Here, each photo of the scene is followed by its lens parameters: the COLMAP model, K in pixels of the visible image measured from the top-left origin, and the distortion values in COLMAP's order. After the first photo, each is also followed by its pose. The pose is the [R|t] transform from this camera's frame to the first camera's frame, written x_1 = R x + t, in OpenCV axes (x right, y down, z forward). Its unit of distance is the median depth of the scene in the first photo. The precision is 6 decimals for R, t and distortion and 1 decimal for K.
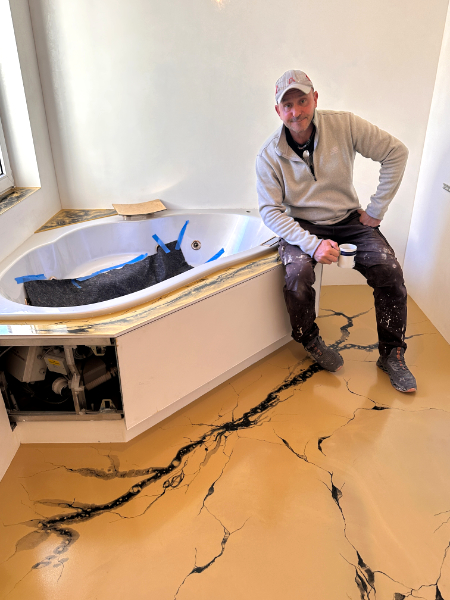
lens RADIAL K [[466.2, 0, 225.0], [0, 466.2, 300.0], [0, 0, 1]] dist [0.132726, -0.175142]
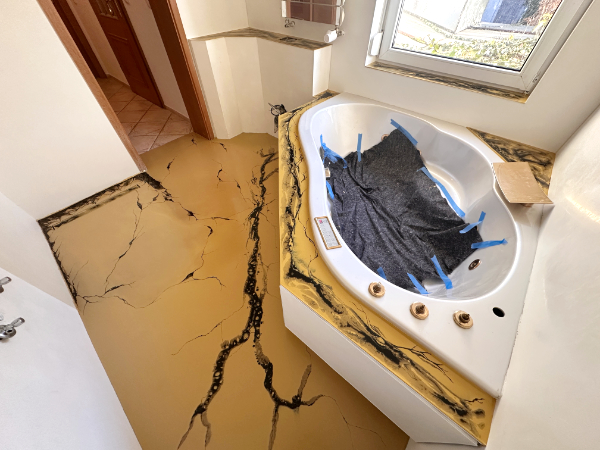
lens RADIAL K [[241.8, 0, 300.0], [0, 241.8, 225.0], [0, 0, 1]] dist [-0.000204, -0.000012]
pose [[-0.670069, 0.556370, -0.491386, 0.387188], [-0.321290, 0.379375, 0.867668, -0.555254], [0.669164, 0.739275, -0.075452, 1.204902]]
